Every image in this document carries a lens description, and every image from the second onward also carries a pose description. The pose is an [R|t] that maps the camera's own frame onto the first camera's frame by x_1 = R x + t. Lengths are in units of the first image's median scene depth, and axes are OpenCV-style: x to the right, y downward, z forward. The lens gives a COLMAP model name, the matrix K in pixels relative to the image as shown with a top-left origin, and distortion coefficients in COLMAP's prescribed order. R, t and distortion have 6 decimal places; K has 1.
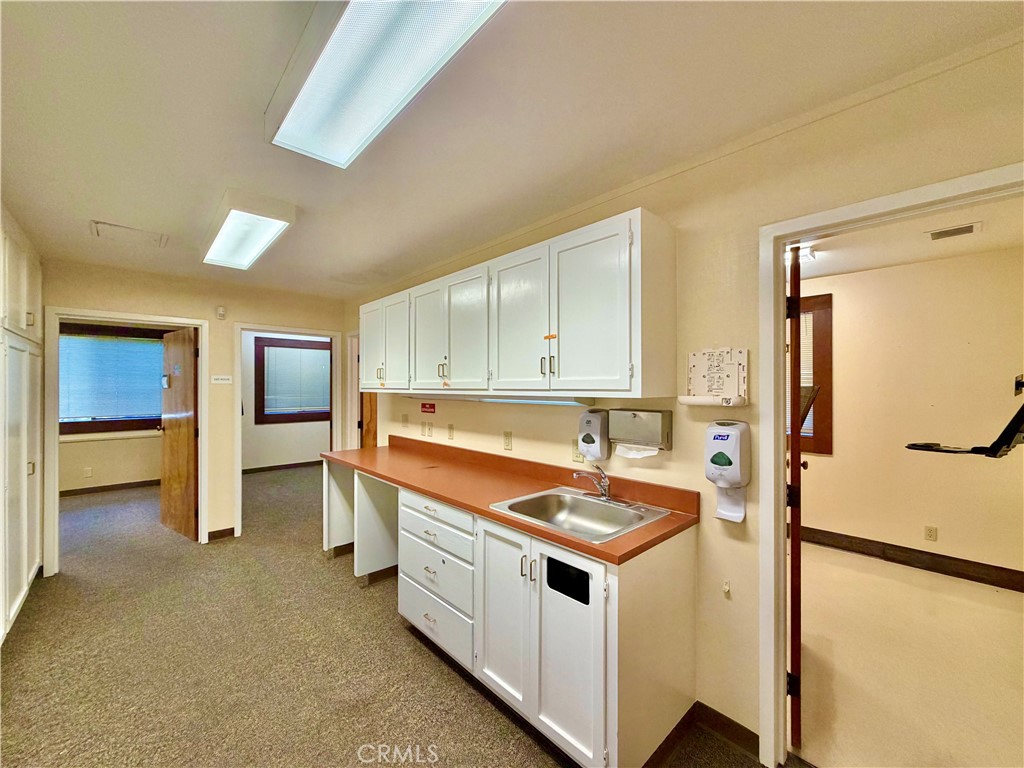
lens RADIAL K [[408.5, 0, 512.0], [0, 408.5, 384.0], [0, 0, 1]] dist [0.000508, 0.000461]
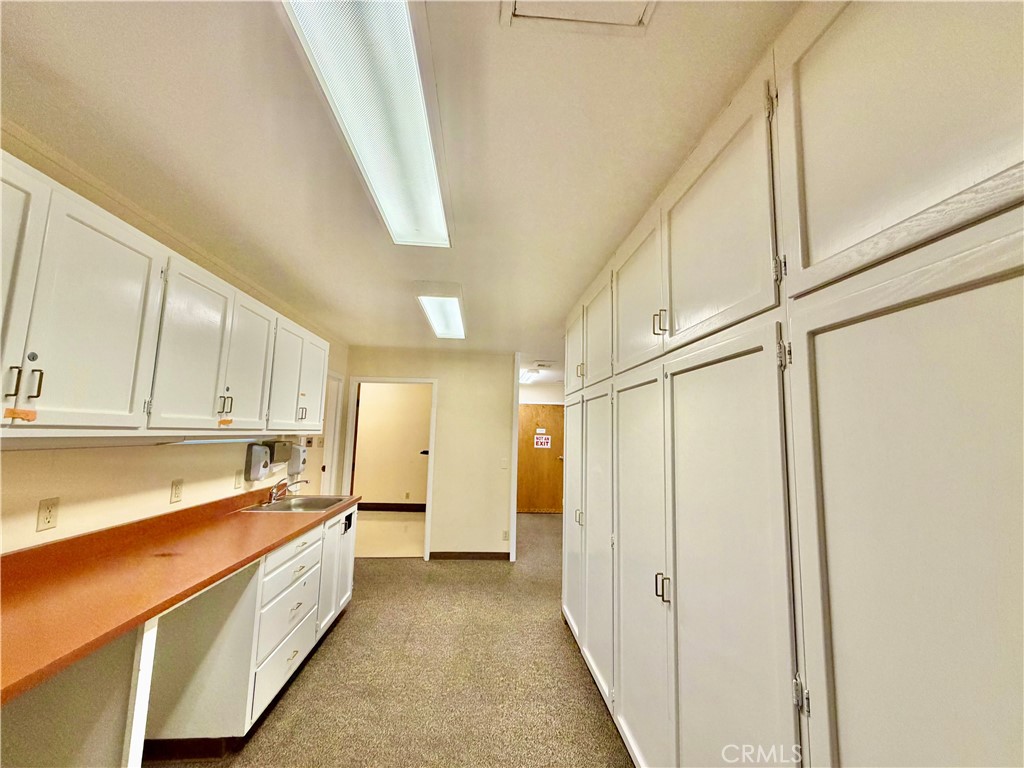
lens RADIAL K [[408.5, 0, 512.0], [0, 408.5, 384.0], [0, 0, 1]] dist [0.000508, 0.000461]
pose [[-0.781759, 0.055106, 0.621142, -1.439567], [-0.030225, 0.991568, -0.126010, 0.012424], [-0.622848, -0.117284, -0.773502, 1.690297]]
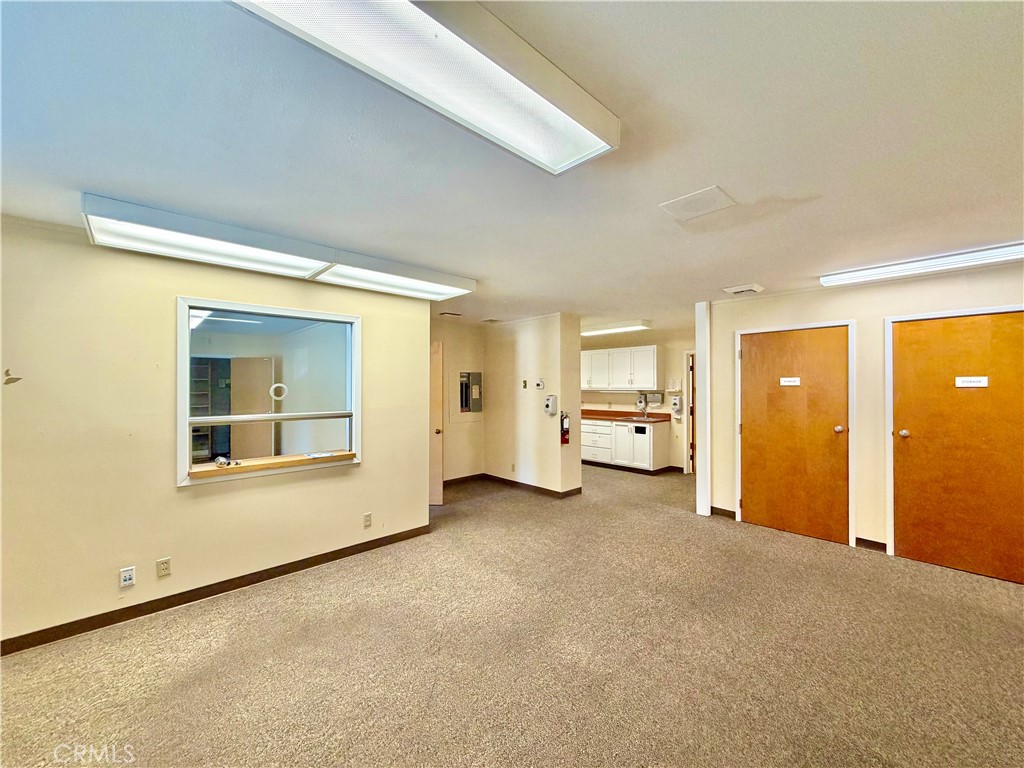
lens RADIAL K [[408.5, 0, 512.0], [0, 408.5, 384.0], [0, 0, 1]] dist [0.000508, 0.000461]
pose [[0.999997, -0.002379, 0.001000, -0.995567], [0.002379, 0.999997, -0.000229, -0.025356], [-0.001000, 0.000231, 0.999999, -2.719519]]
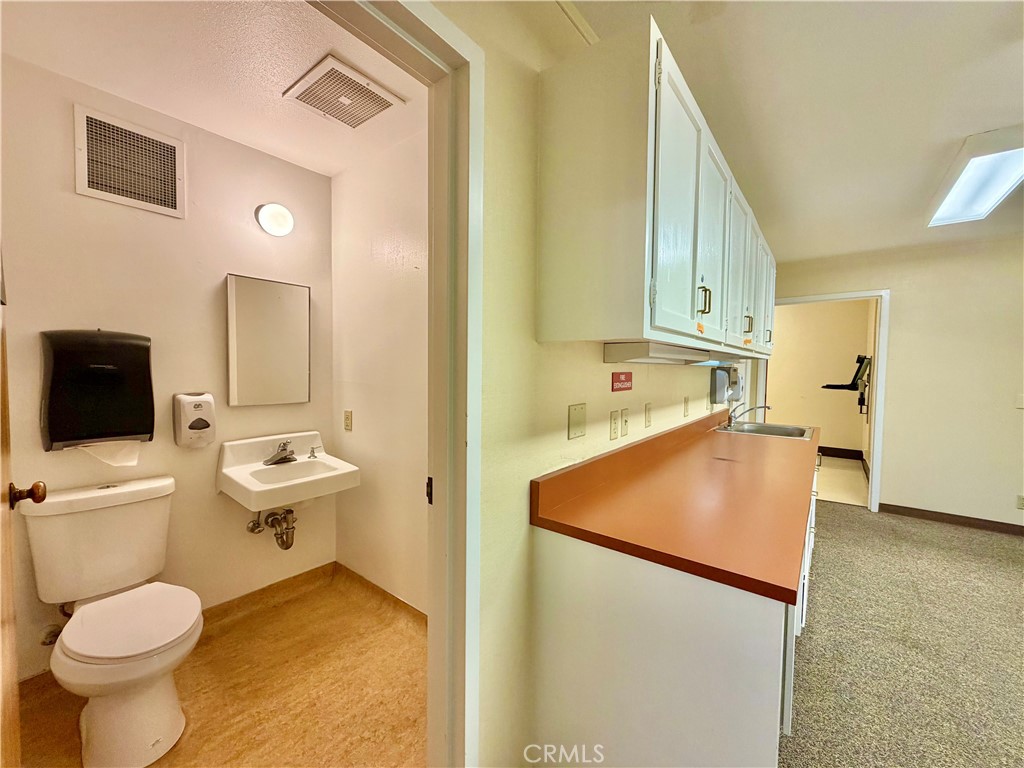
lens RADIAL K [[408.5, 0, 512.0], [0, 408.5, 384.0], [0, 0, 1]] dist [0.000508, 0.000461]
pose [[-0.151543, -0.045687, 0.987394, -1.178298], [-0.017696, 0.998897, 0.043504, 0.073364], [-0.988292, -0.010881, -0.152184, 2.088165]]
